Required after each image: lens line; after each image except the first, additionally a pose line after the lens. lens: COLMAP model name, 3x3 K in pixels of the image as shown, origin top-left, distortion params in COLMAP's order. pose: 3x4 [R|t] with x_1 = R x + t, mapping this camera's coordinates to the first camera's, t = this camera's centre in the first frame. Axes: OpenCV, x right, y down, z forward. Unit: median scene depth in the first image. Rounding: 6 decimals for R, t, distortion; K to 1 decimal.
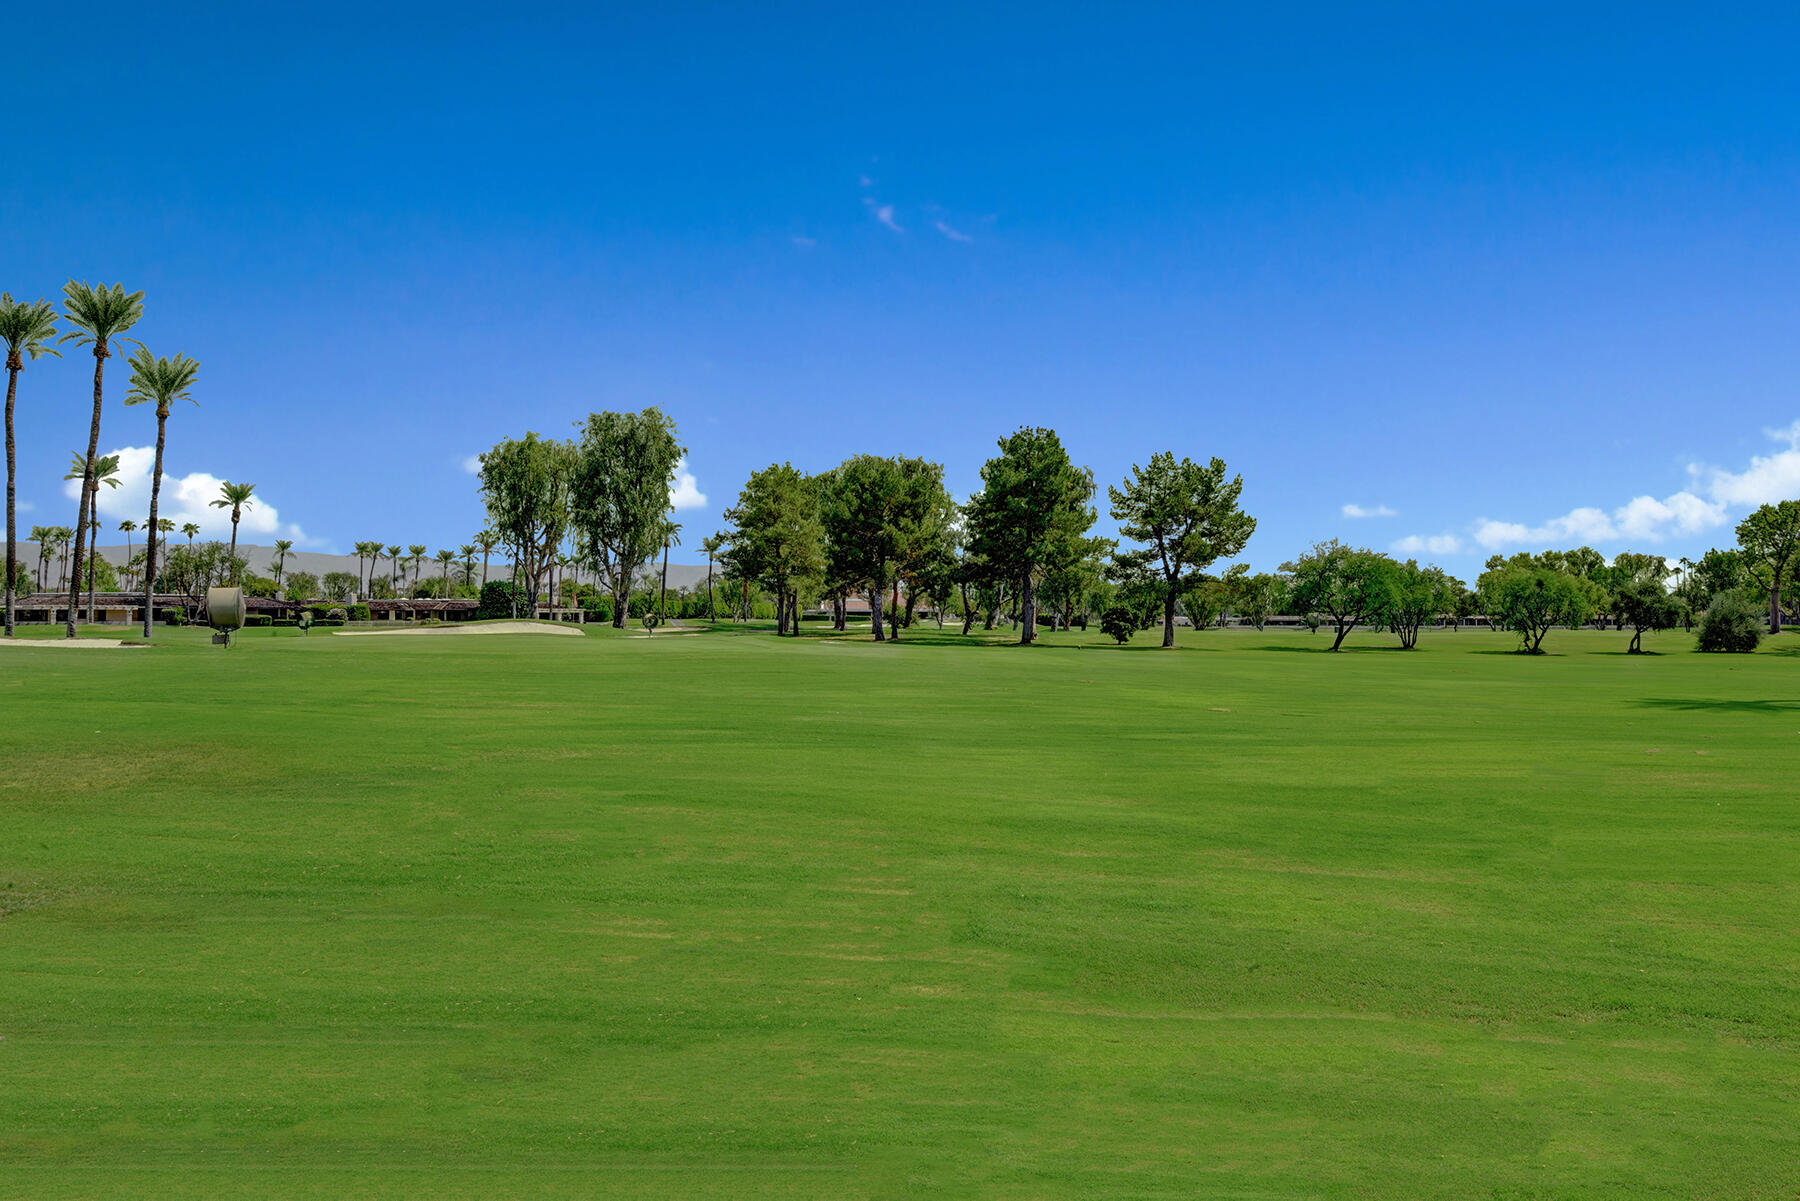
lens RADIAL K [[1120.1, 0, 904.9], [0, 1120.1, 600.8], [0, 0, 1]] dist [0.006581, -0.001593]
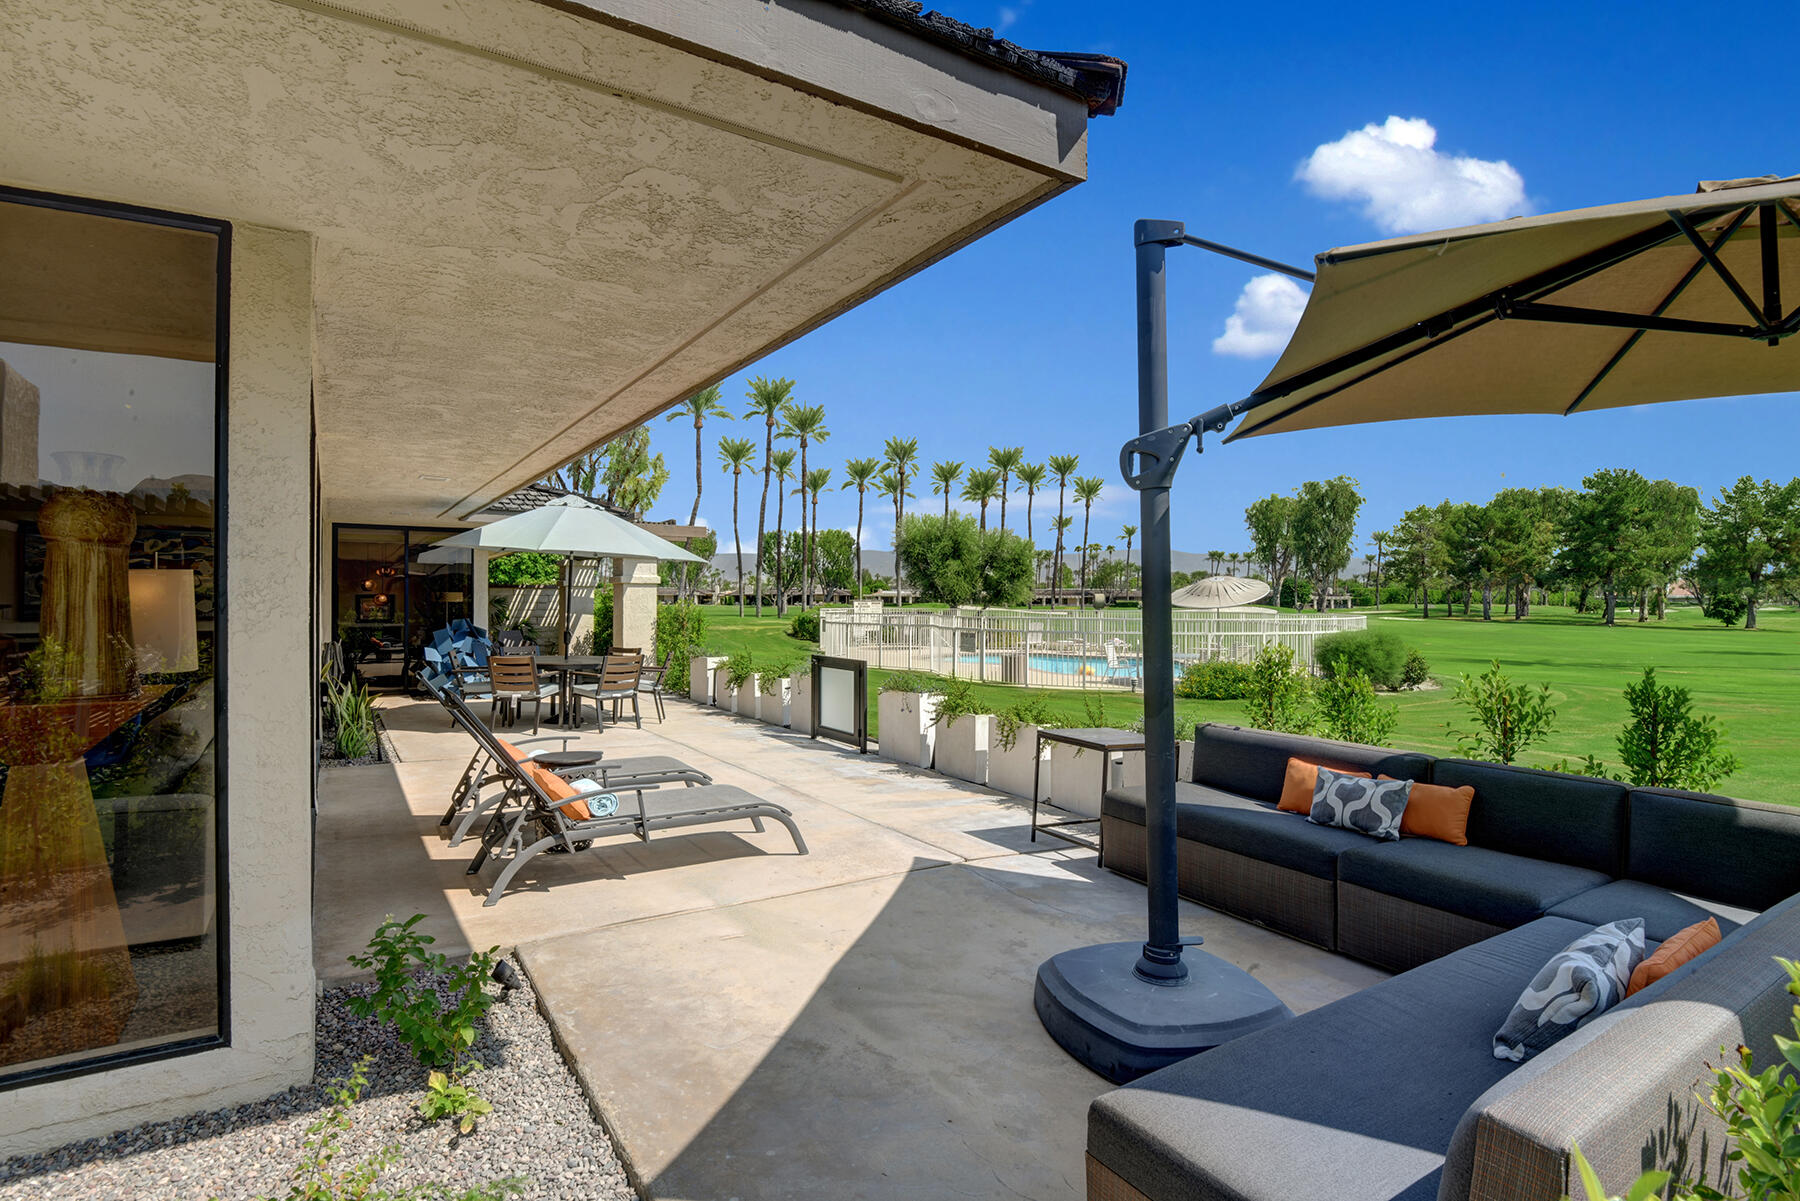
lens RADIAL K [[896.2, 0, 900.5], [0, 896.2, 596.6], [0, 0, 1]] dist [0.001898, -0.010043]
pose [[0.692713, -0.001751, -0.721211, 0.268118], [0.008103, 0.999953, 0.005354, -0.008094], [0.721168, -0.009552, 0.692695, -0.363302]]
